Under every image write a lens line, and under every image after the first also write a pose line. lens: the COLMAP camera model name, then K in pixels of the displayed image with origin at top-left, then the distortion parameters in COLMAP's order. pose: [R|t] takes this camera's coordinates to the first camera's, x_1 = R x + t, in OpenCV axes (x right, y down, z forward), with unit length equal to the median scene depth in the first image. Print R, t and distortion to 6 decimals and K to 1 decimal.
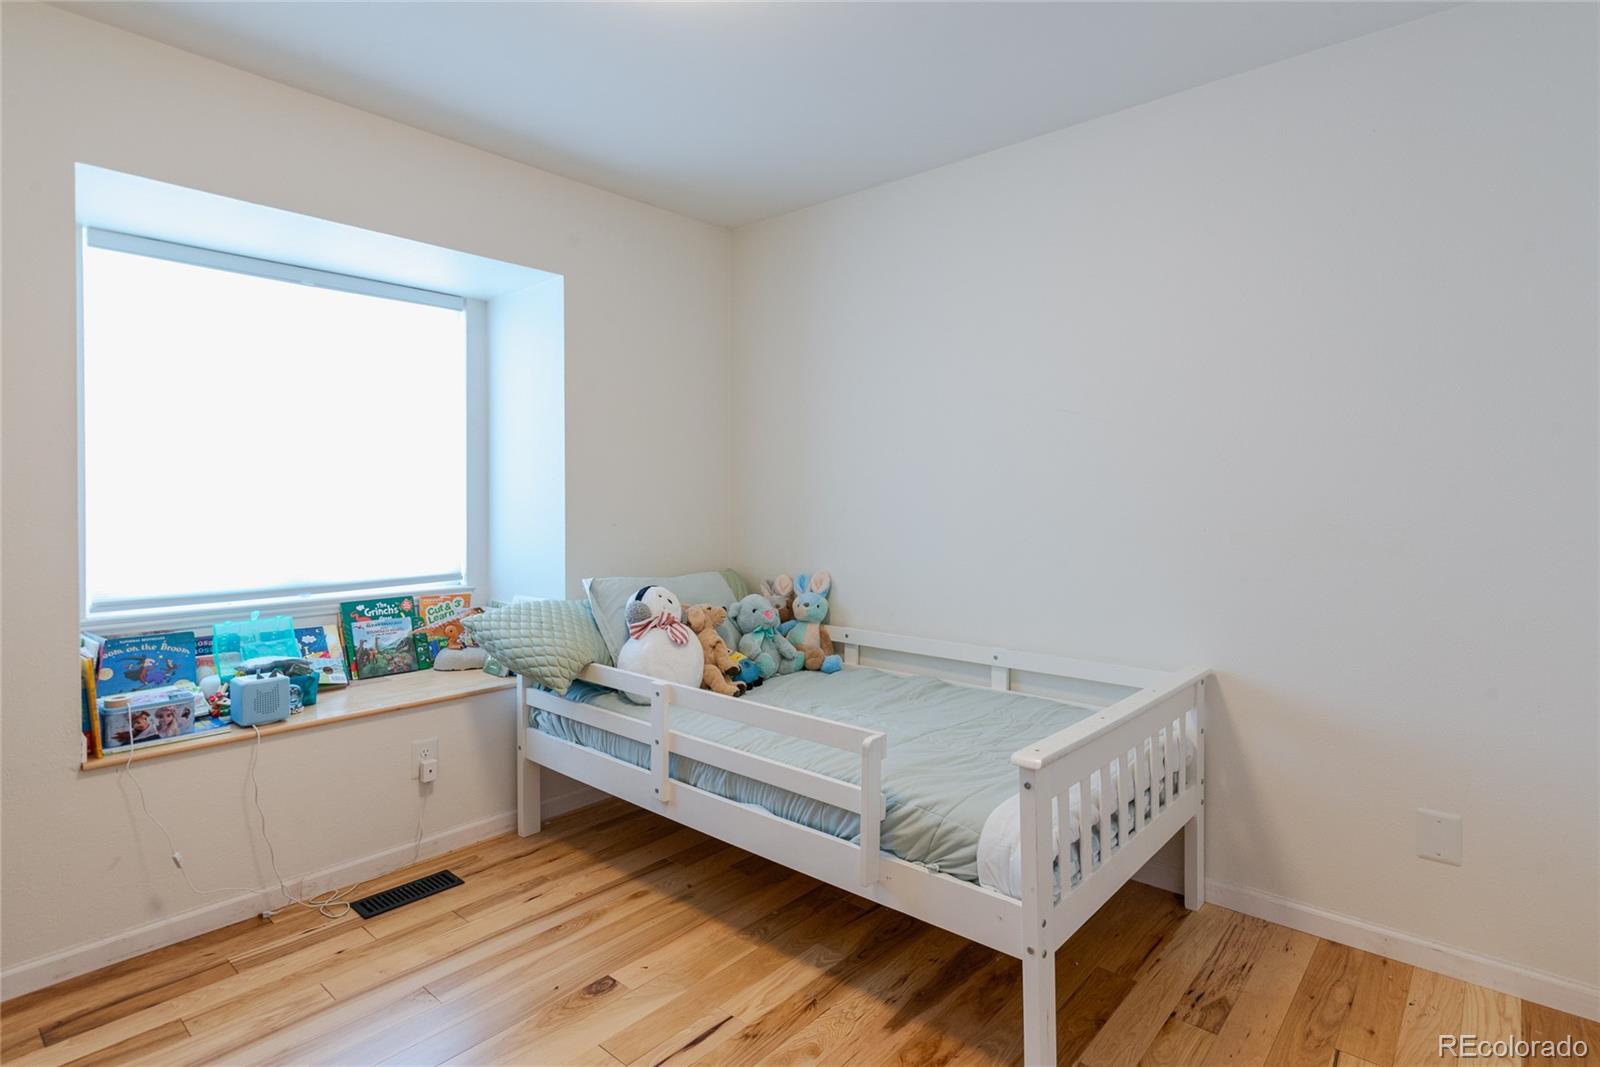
lens RADIAL K [[825.8, 0, 832.8], [0, 825.8, 504.8], [0, 0, 1]] dist [-0.001560, 0.001741]
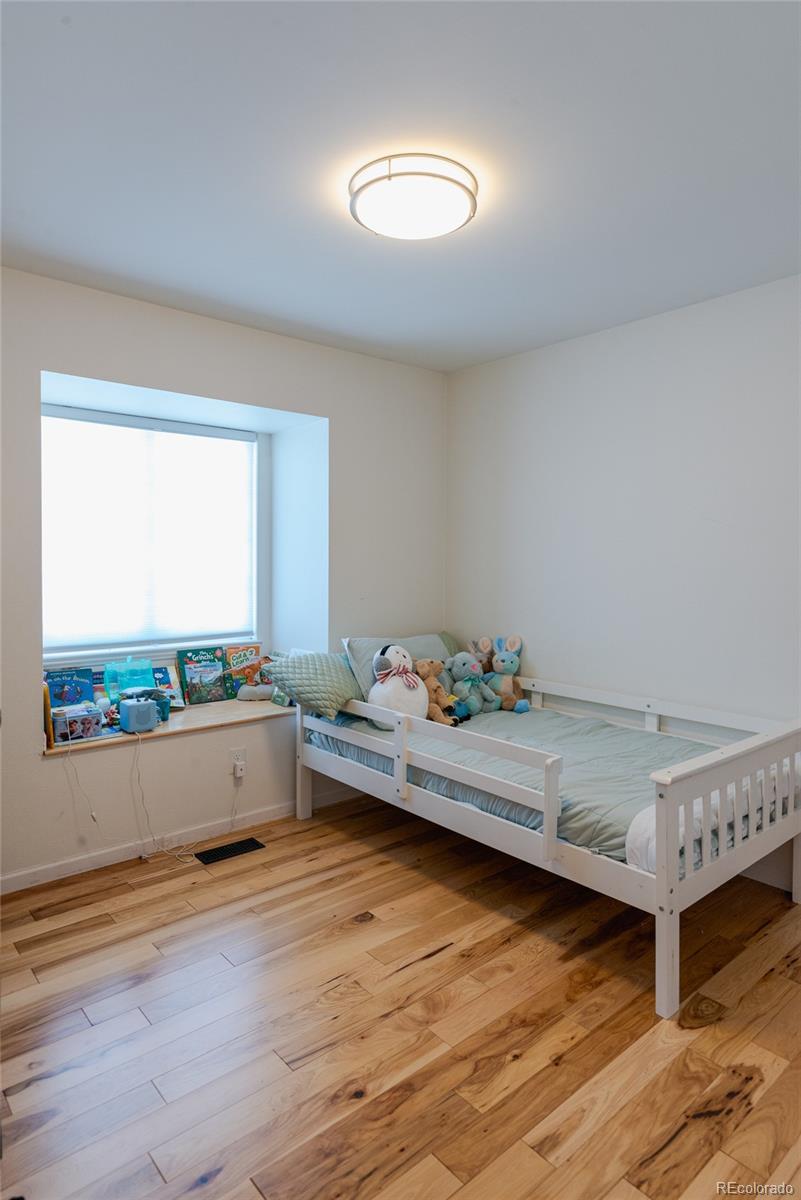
lens RADIAL K [[705.9, 0, 415.3], [0, 705.9, 581.6], [0, 0, 1]] dist [-0.002401, 0.002107]
pose [[0.989186, 0.012596, -0.146126, -0.010216], [-0.009674, 0.999739, 0.020687, -0.039221], [0.146349, -0.019050, 0.989050, -0.192517]]
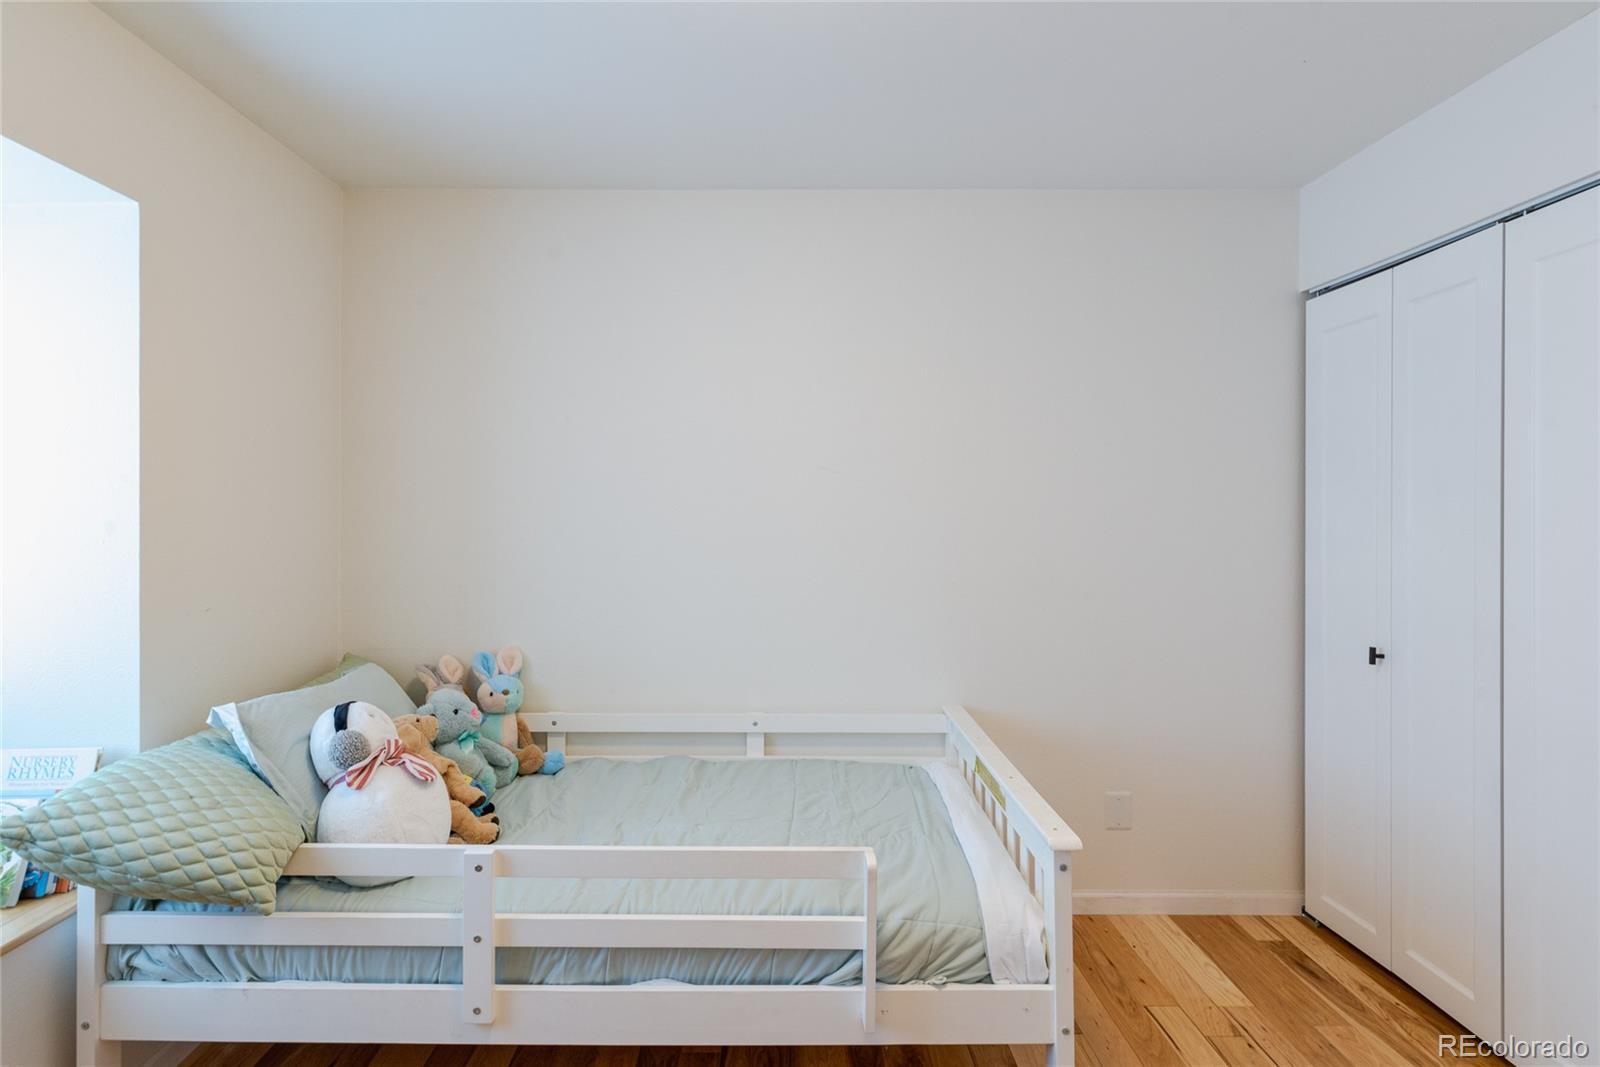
lens RADIAL K [[803.9, 0, 796.9], [0, 803.9, 516.7], [0, 0, 1]] dist [0.000354, -0.000363]
pose [[0.757623, 0.001080, 0.652692, -0.445963], [0.004420, 0.999967, -0.006786, -0.056300], [-0.652678, 0.008026, 0.757593, 0.320247]]
